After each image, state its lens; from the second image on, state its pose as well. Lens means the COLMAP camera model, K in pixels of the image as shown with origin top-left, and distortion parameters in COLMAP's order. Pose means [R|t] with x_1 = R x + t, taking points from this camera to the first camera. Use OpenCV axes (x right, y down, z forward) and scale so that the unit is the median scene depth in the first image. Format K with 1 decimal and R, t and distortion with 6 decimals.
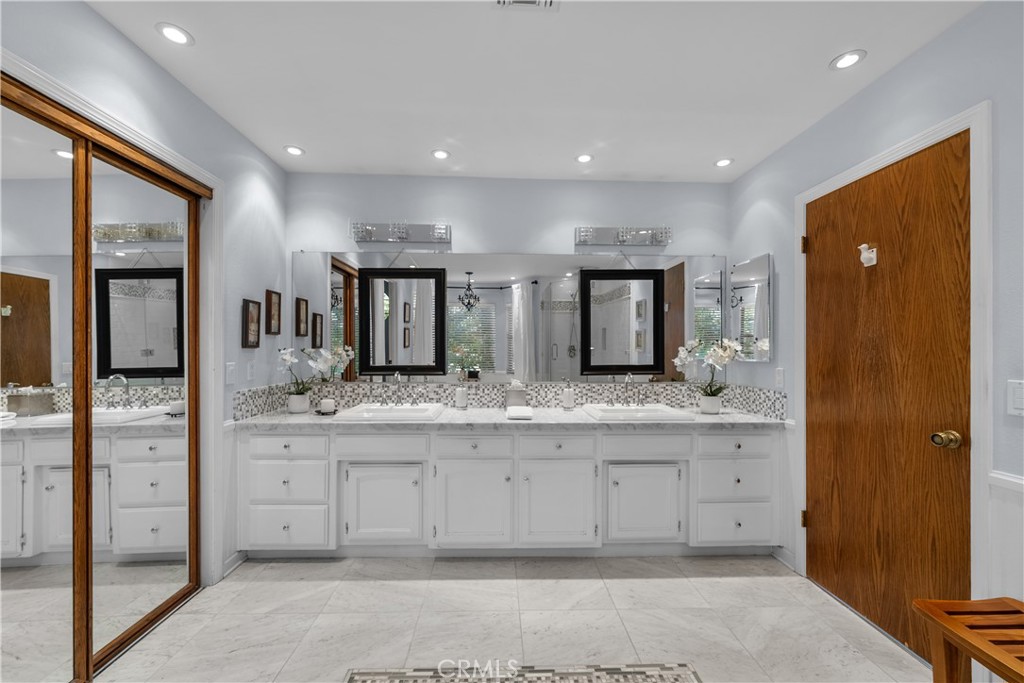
lens RADIAL K [[397.4, 0, 512.5], [0, 397.4, 348.2], [0, 0, 1]] dist [-0.003275, 0.000350]
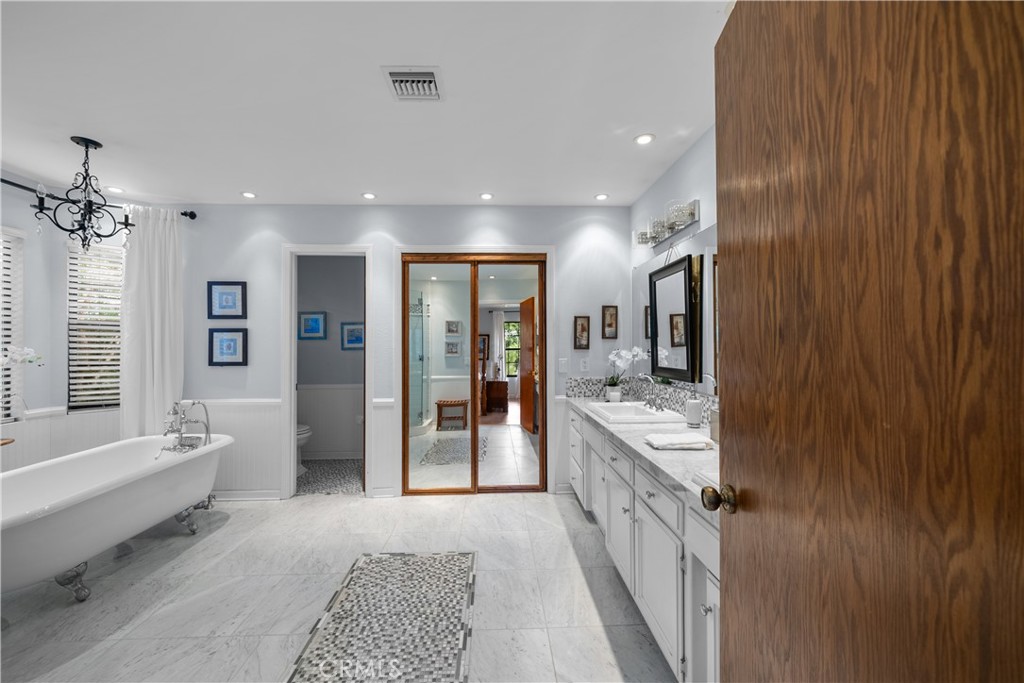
lens RADIAL K [[397.4, 0, 513.0], [0, 397.4, 343.9], [0, 0, 1]] dist [-0.003275, 0.000350]
pose [[0.013970, -0.005345, -0.999888, 0.865875], [0.004745, 0.999975, -0.005279, -0.014712], [0.999891, -0.004671, 0.013995, 0.809731]]
